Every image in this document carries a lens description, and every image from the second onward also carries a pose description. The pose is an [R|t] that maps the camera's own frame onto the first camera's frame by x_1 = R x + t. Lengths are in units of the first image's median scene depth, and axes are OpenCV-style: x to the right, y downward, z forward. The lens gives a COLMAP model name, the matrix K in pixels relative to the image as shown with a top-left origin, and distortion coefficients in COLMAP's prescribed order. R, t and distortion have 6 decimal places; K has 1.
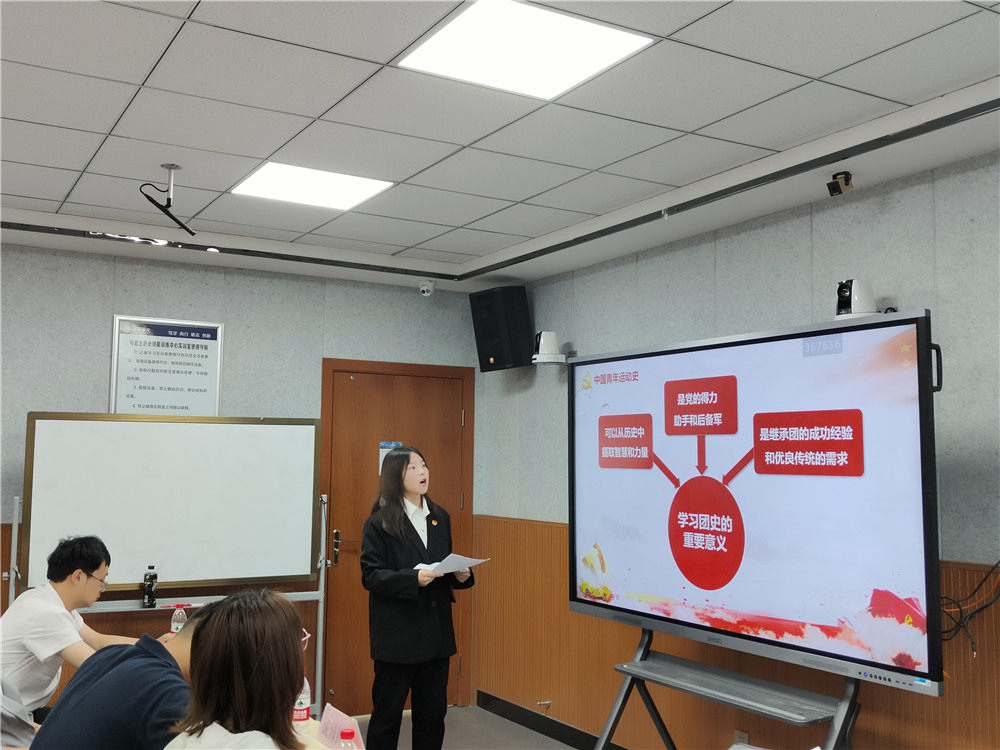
lens RADIAL K [[1044.6, 0, 504.9], [0, 1044.6, 377.3], [0, 0, 1]] dist [0.106671, -0.249966]
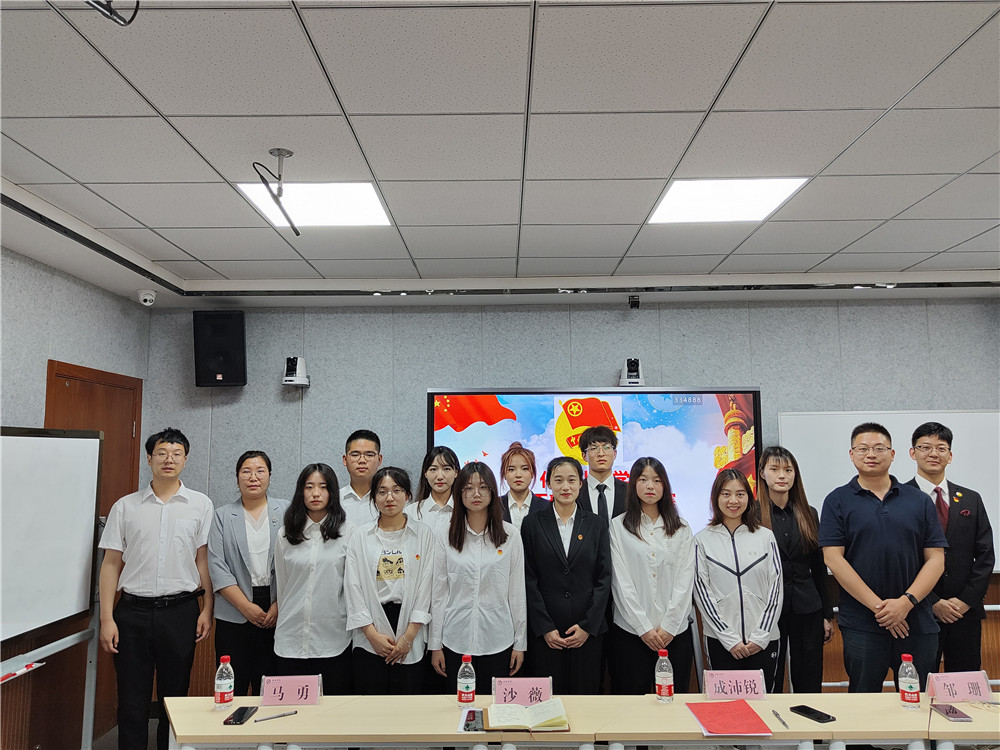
lens RADIAL K [[752.4, 0, 502.5], [0, 752.4, 367.3], [0, 0, 1]] dist [0.045263, -0.069830]
pose [[0.504363, 0.083908, 0.859405, -0.663194], [-0.055418, 0.996361, -0.064757, 0.010162], [-0.861712, -0.014966, 0.507177, 0.452122]]
